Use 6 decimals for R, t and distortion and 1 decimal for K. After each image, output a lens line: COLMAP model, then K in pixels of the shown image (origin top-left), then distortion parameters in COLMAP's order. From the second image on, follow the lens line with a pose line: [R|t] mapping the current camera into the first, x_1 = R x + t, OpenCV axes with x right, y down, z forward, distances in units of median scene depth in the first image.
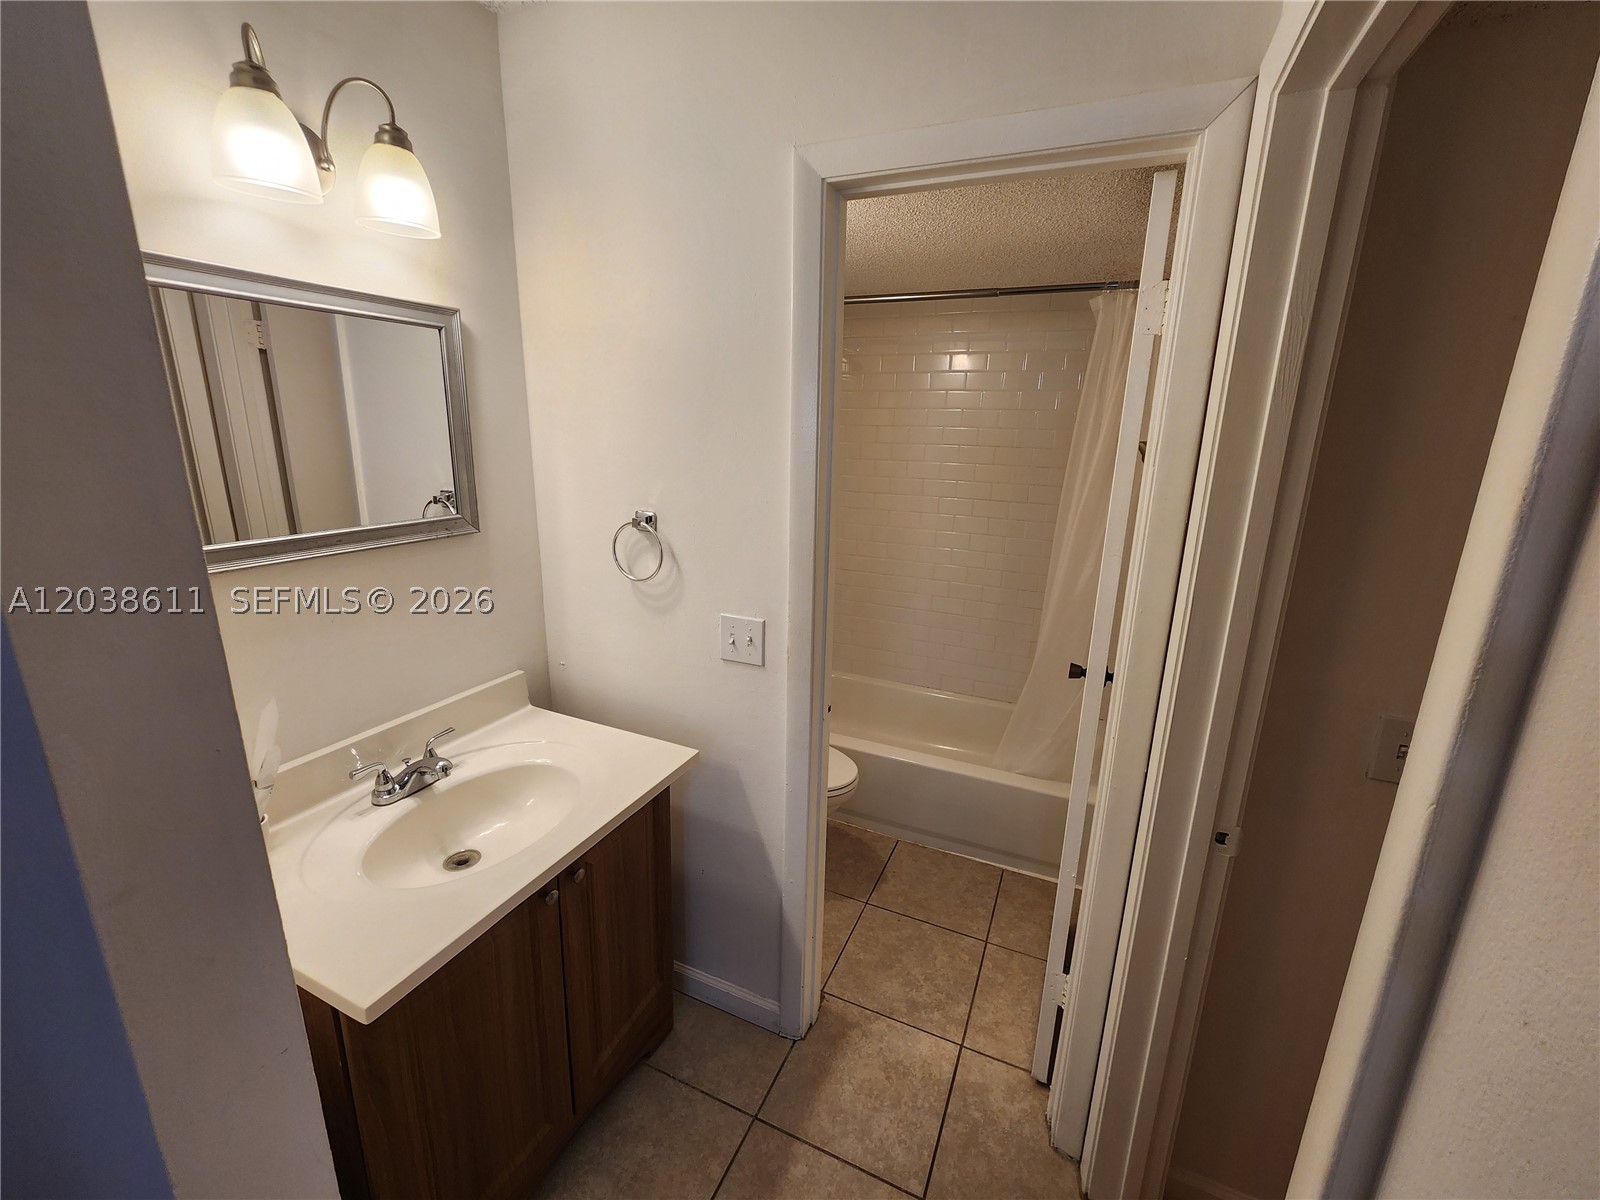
lens RADIAL K [[660.7, 0, 800.0], [0, 660.7, 596.3], [0, 0, 1]] dist [0.003069, 0.000340]
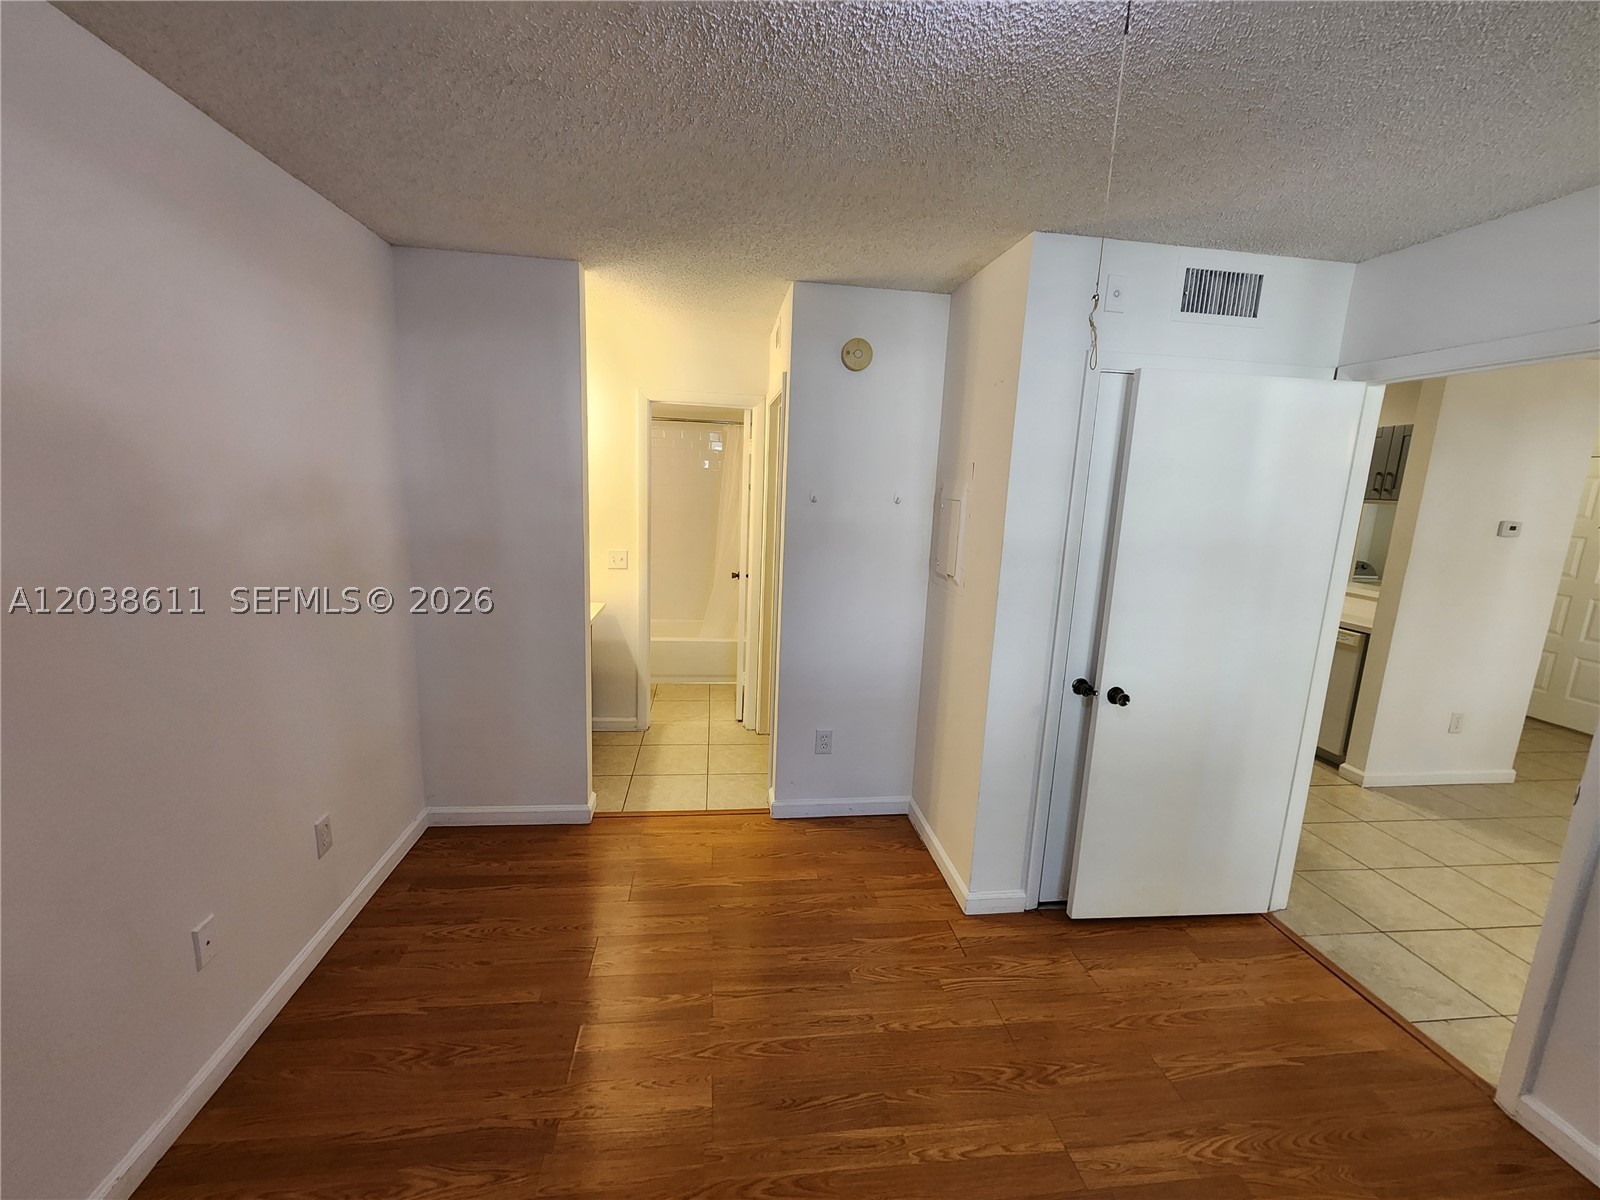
lens RADIAL K [[660.7, 0, 800.0], [0, 660.7, 596.3], [0, 0, 1]] dist [0.003069, 0.000340]
pose [[0.852000, -0.078272, 0.517658, -0.822101], [0.105874, 0.994091, -0.023943, 0.346486], [-0.512725, 0.075206, 0.855252, -1.542779]]
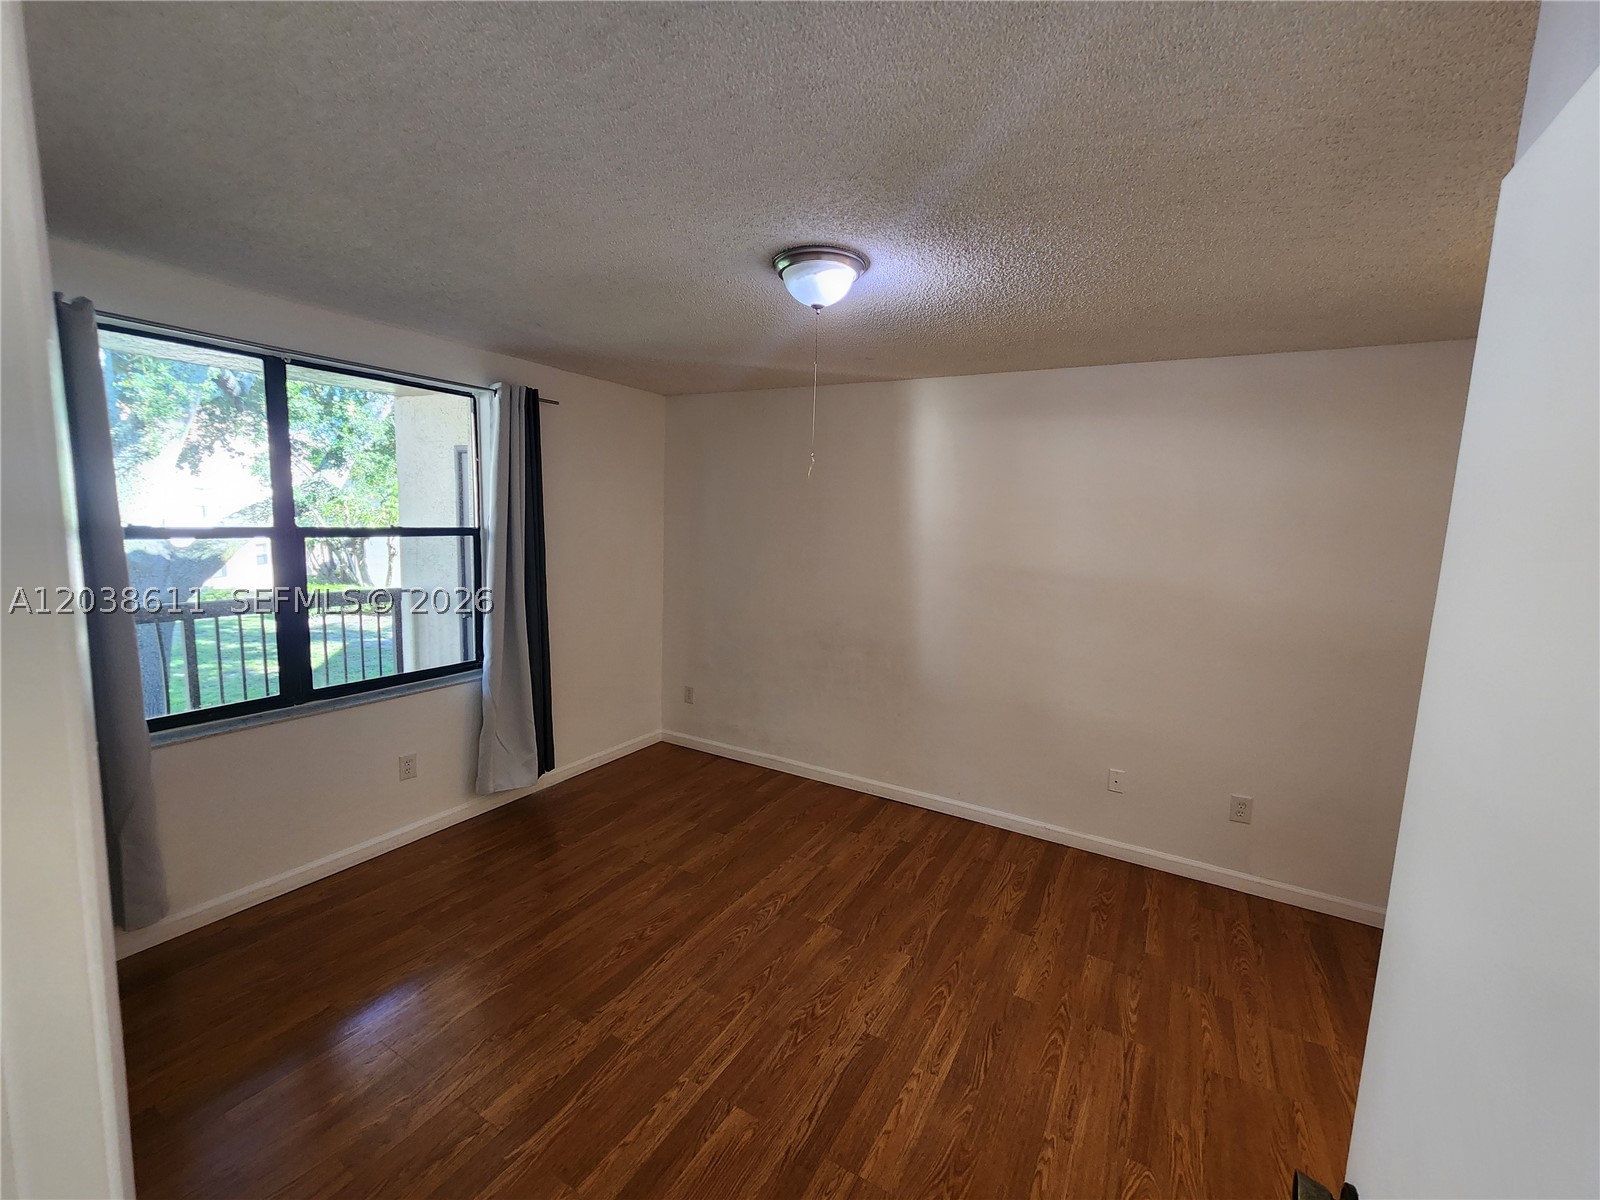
lens RADIAL K [[672.7, 0, 801.2], [0, 672.7, 593.1], [0, 0, 1]] dist [-0.008328, -0.000038]
pose [[-0.098727, 0.090290, -0.991010, 1.048986], [-0.291176, 0.949668, 0.115531, 0.252911], [0.951562, 0.299964, -0.067467, -1.076287]]
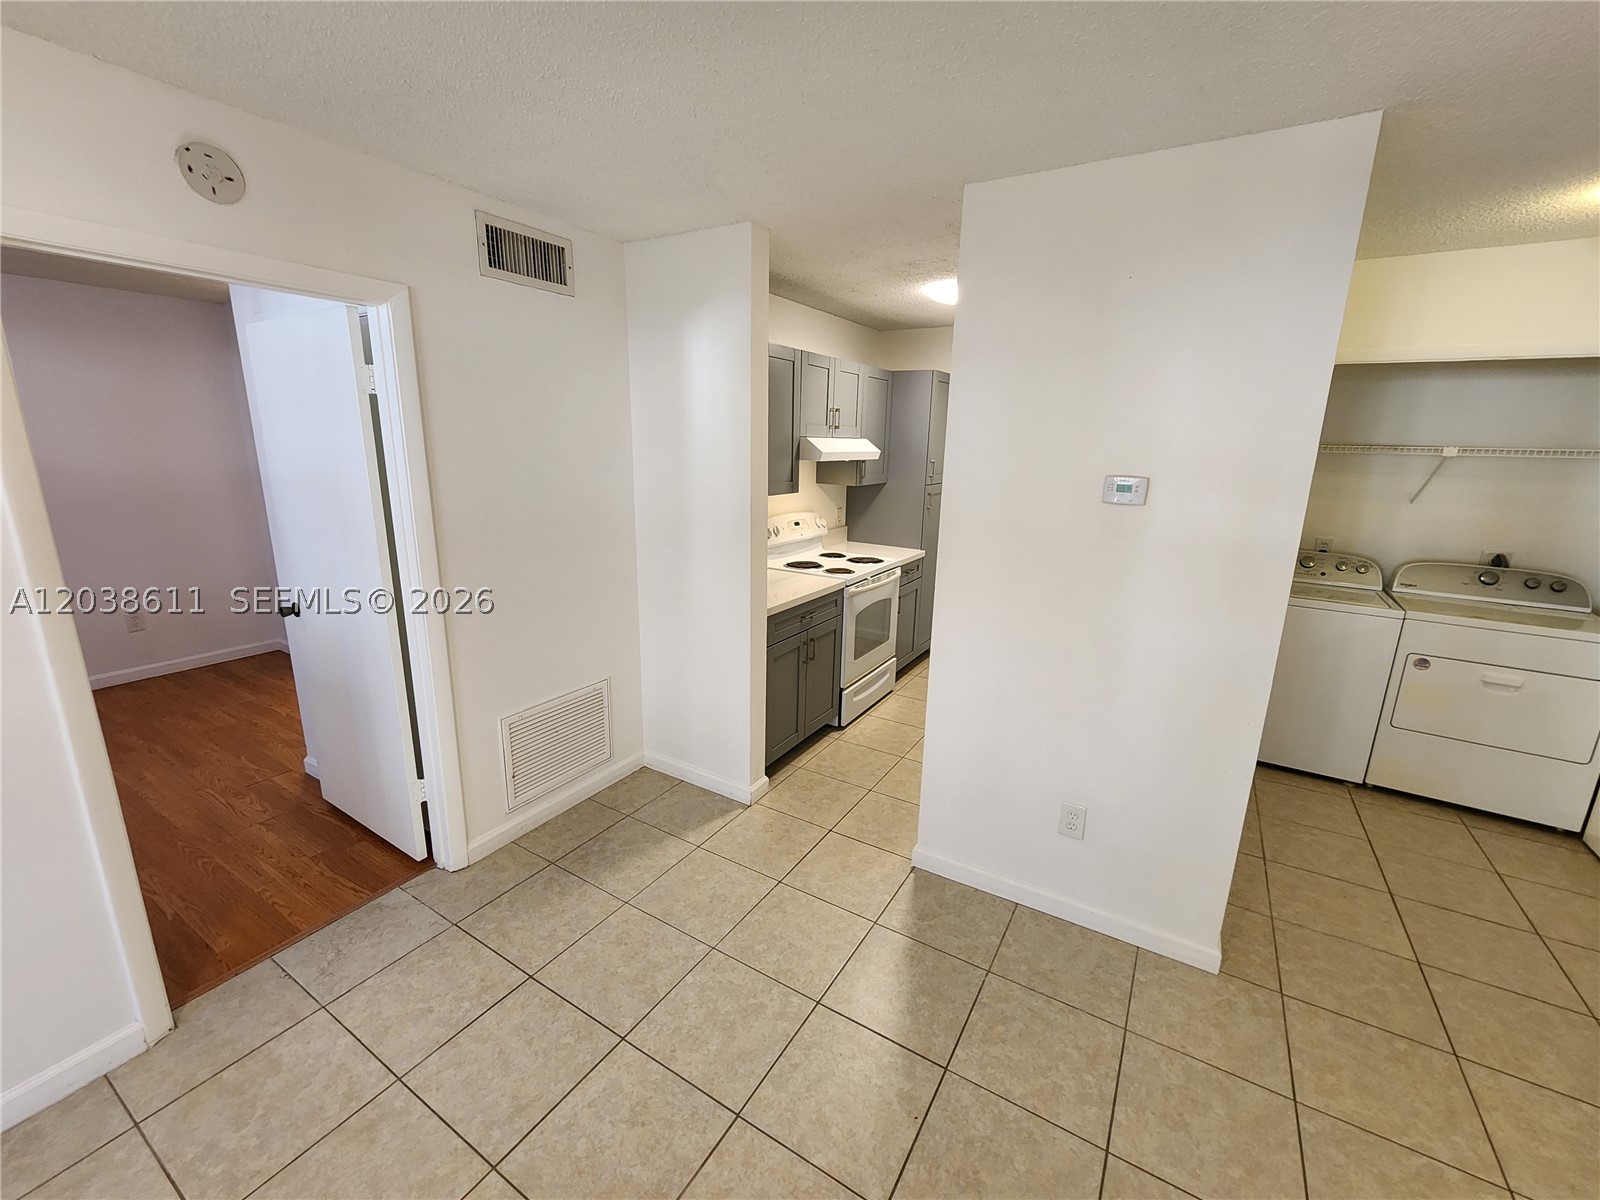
lens RADIAL K [[647.9, 0, 800.0], [0, 647.9, 600.0], [0, 0, 1]] dist [-0.001307, -0.000025]
pose [[0.992332, 0.028015, -0.120383, 2.123904], [-0.029763, 0.999476, -0.012750, 0.569887], [0.119962, 0.016235, 0.992646, -2.156178]]
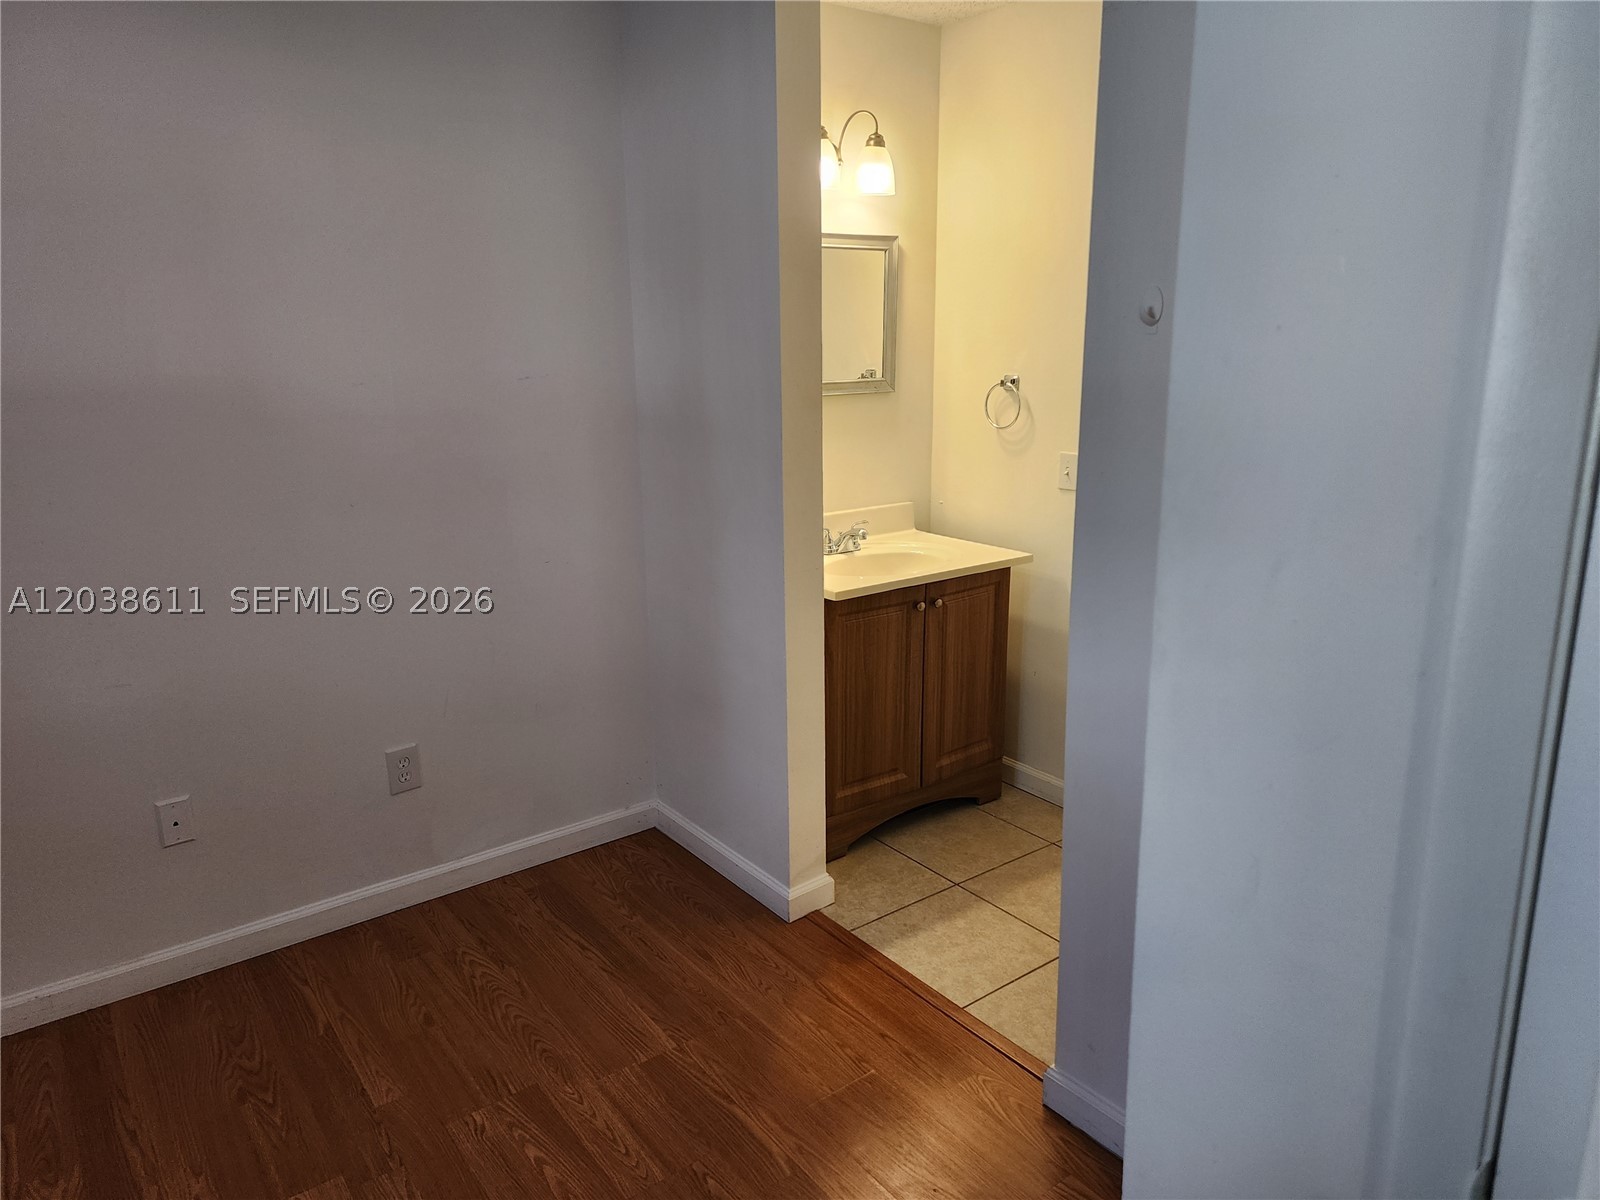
lens RADIAL K [[1064.5, 0, 790.9], [0, 1064.5, 593.4], [0, 0, 1]] dist [0.074287, -0.062787]
pose [[0.876125, 0.079675, -0.475454, 0.440952], [-0.089148, 0.996015, 0.002635, 0.347418], [0.473769, 0.040077, 0.879737, -1.092581]]
